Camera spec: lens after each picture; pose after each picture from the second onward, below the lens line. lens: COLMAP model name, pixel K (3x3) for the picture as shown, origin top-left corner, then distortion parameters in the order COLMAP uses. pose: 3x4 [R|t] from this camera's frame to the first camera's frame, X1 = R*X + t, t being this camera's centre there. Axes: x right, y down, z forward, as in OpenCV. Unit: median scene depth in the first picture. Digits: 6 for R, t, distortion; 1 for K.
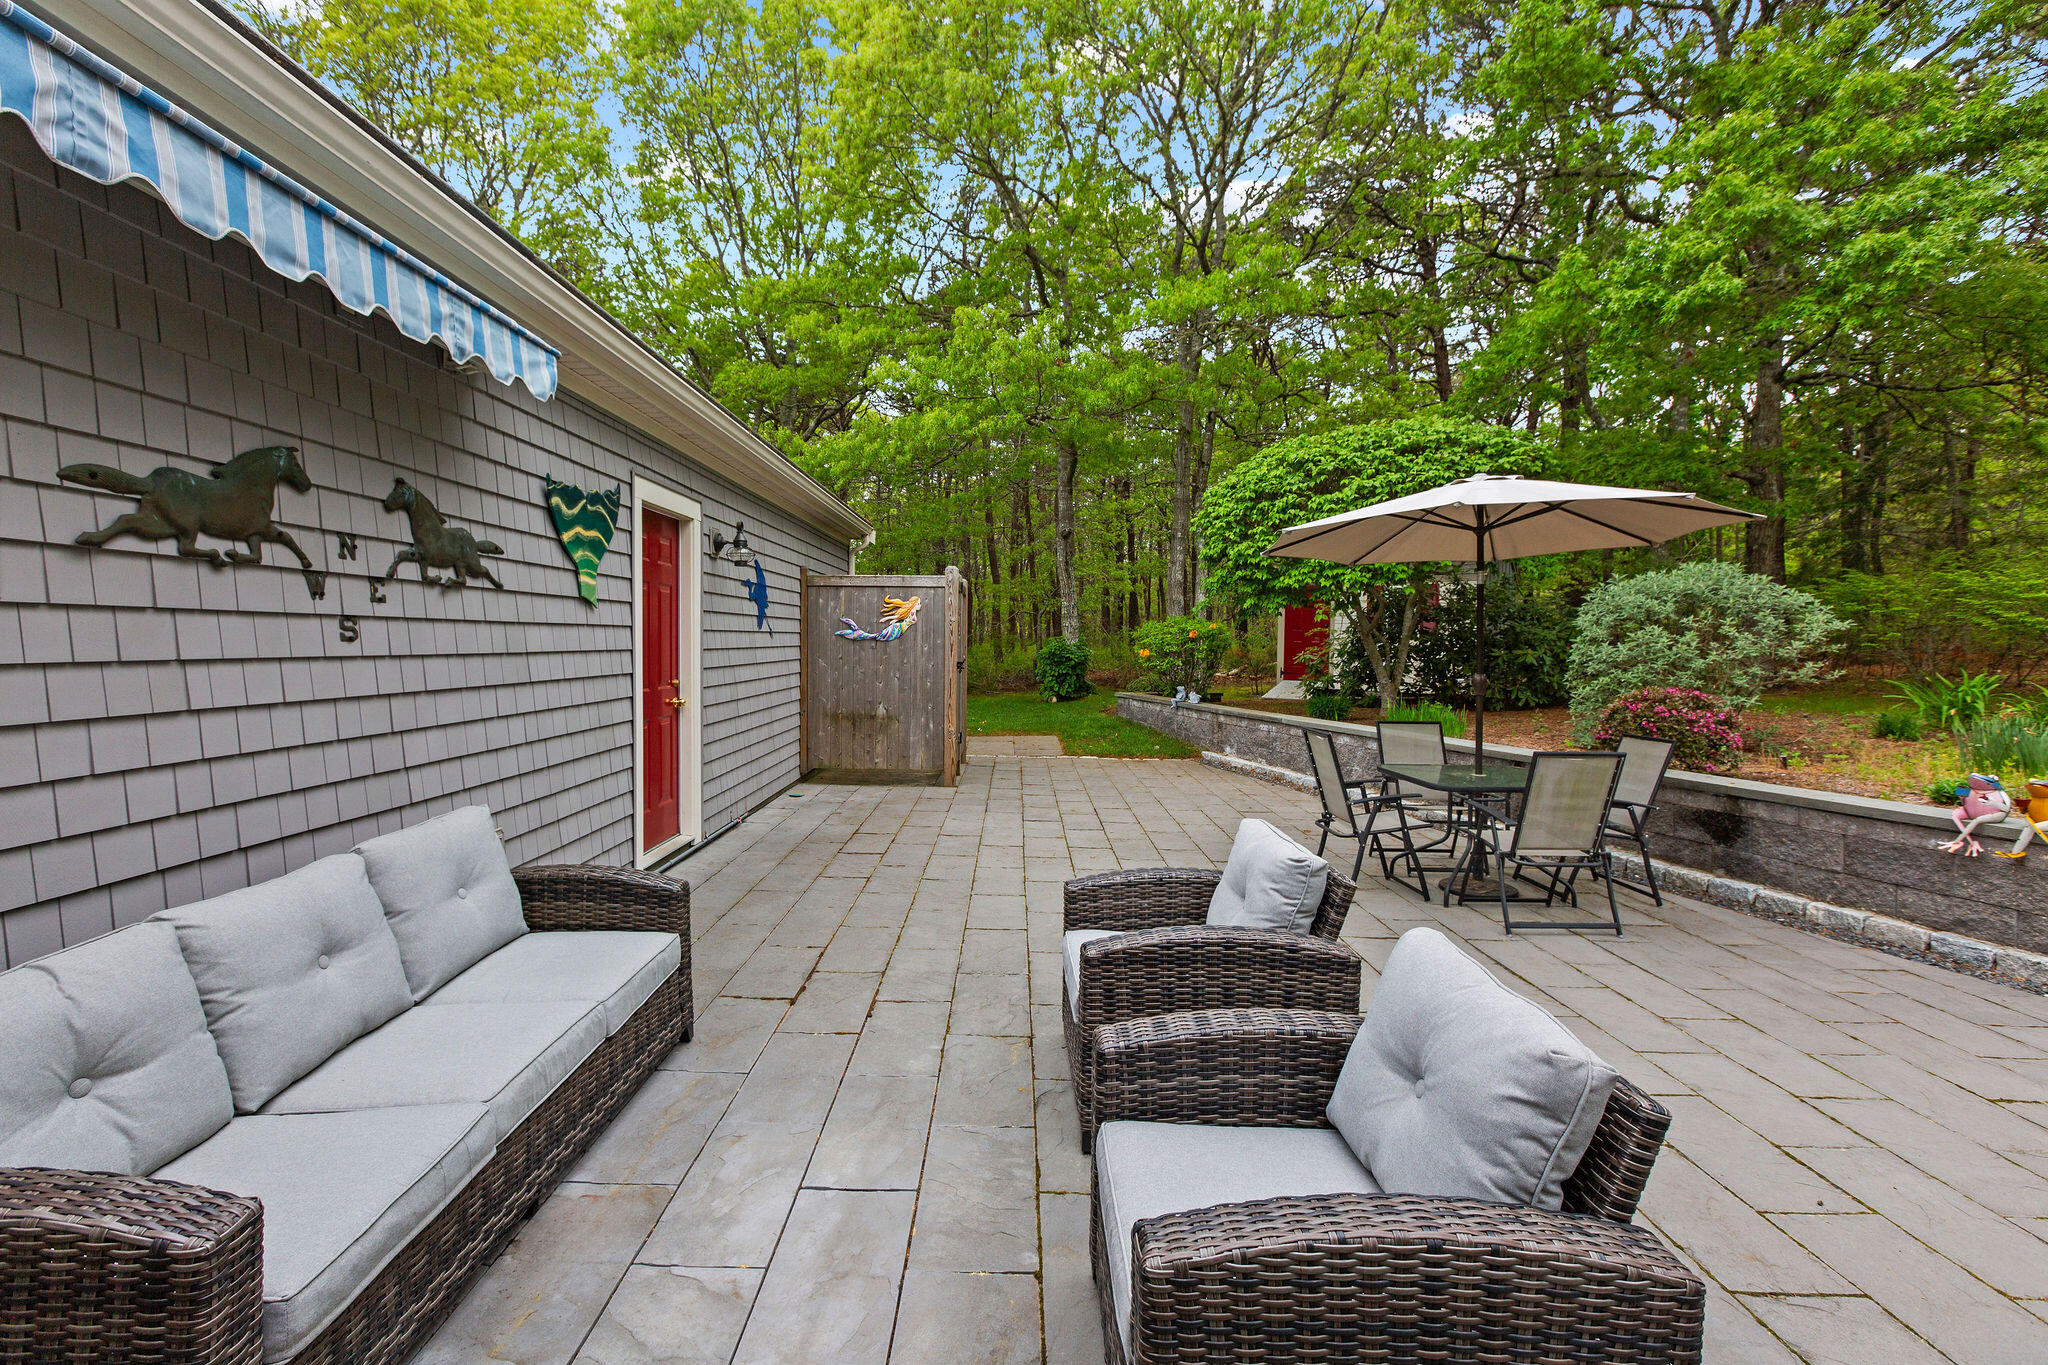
lens RADIAL K [[914.9, 0, 1018.3], [0, 914.9, 668.7], [0, 0, 1]] dist [0.002990, 0.000366]
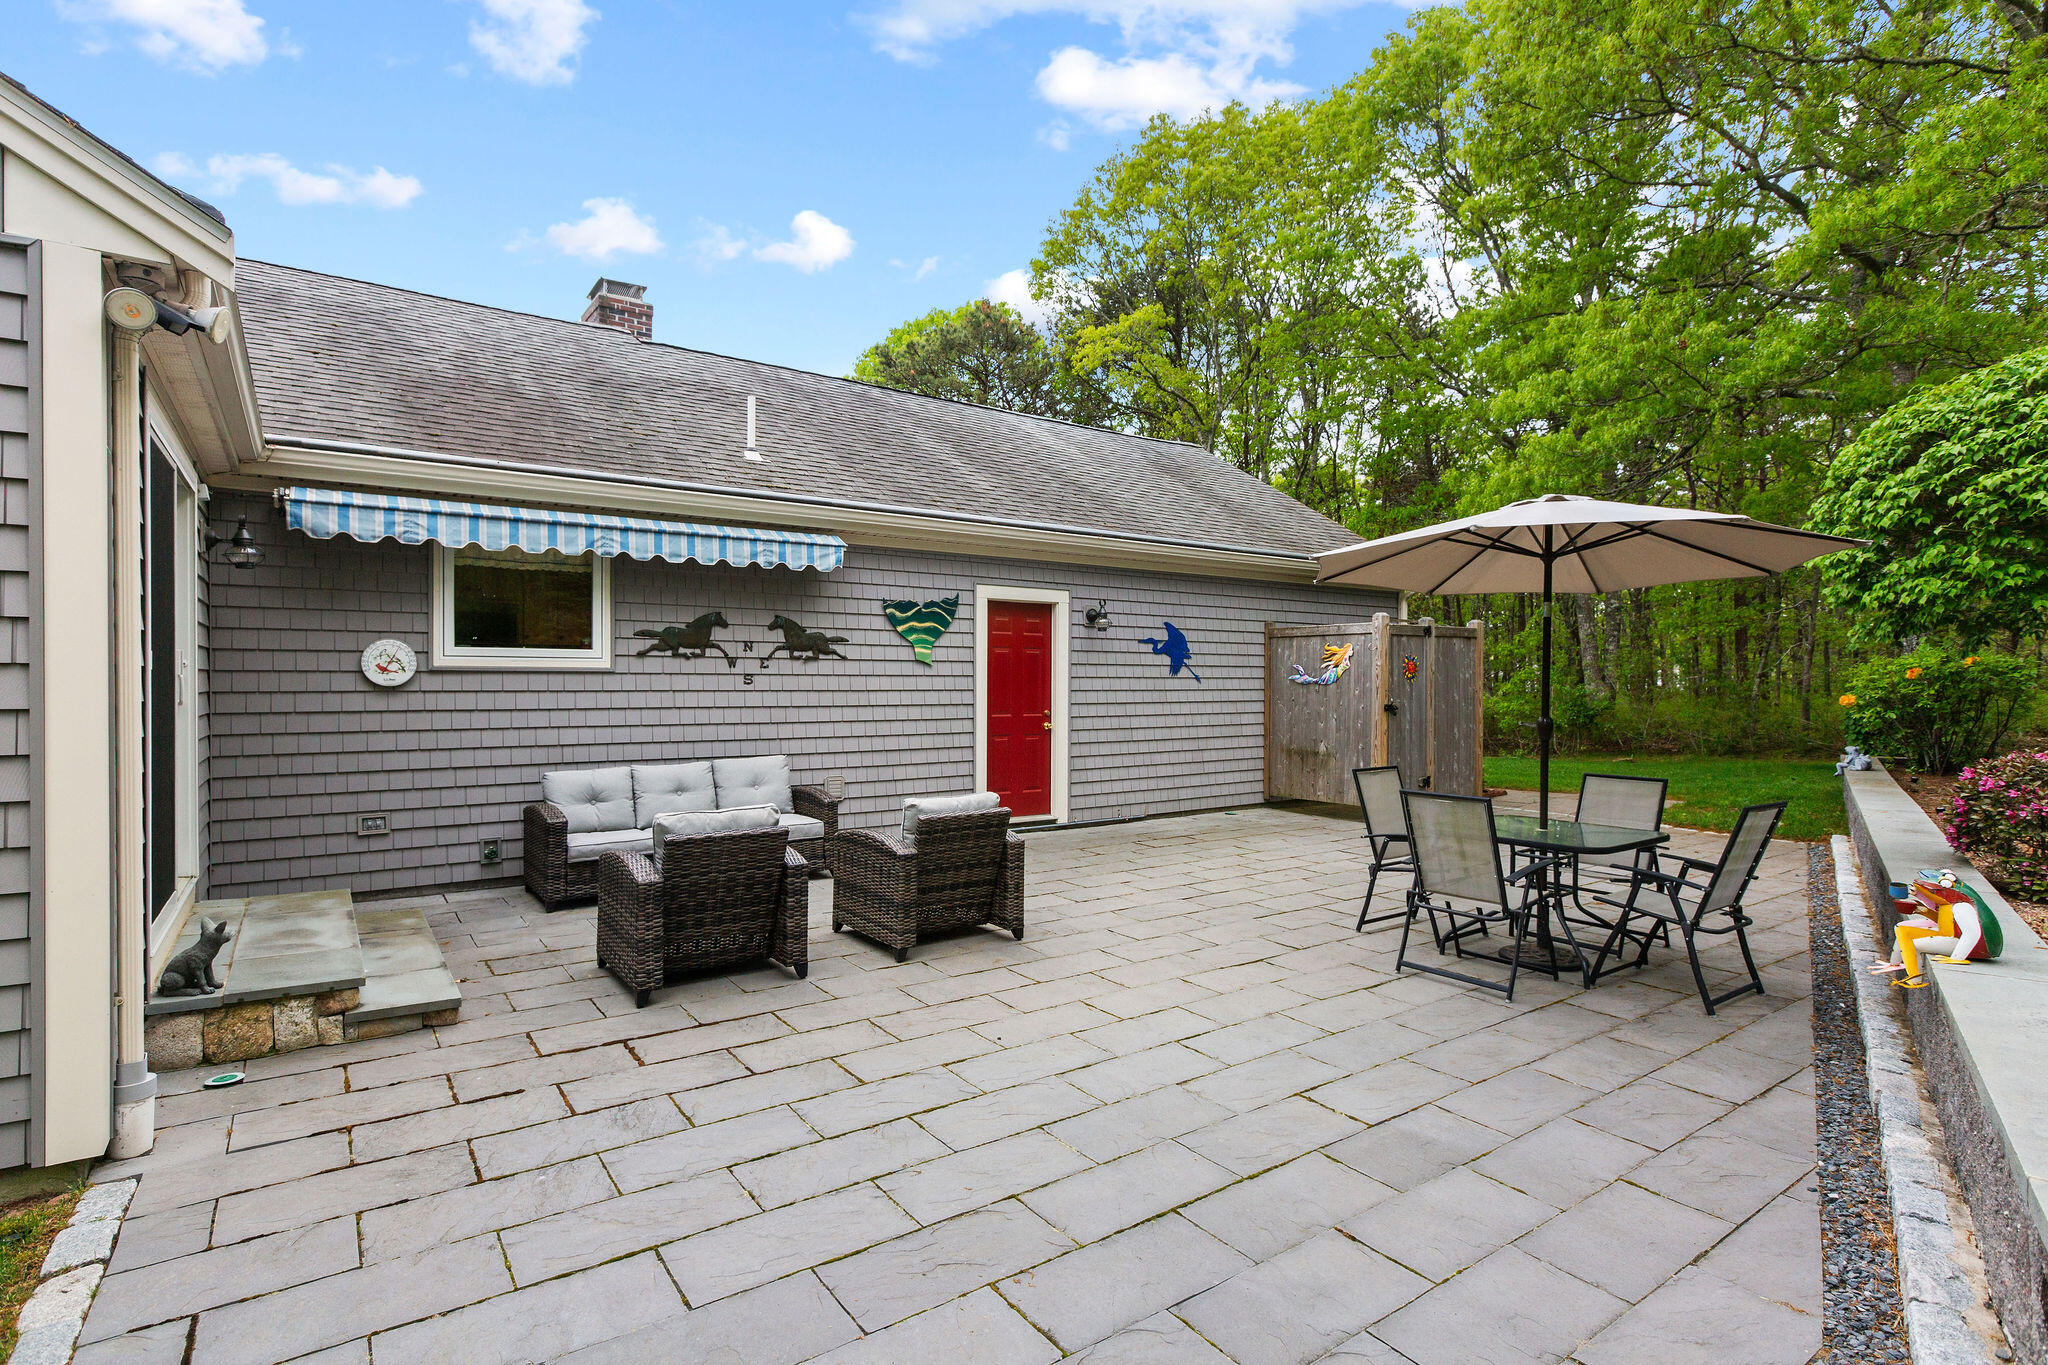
lens RADIAL K [[1008.0, 0, 1023.2], [0, 1008.0, 687.5], [0, 0, 1]] dist [-0.003685, -0.000059]
pose [[0.578858, -0.002490, -0.815424, 1.644729], [-0.022960, 0.999549, -0.019351, 0.012964], [0.815105, 0.029924, 0.578540, 0.019225]]
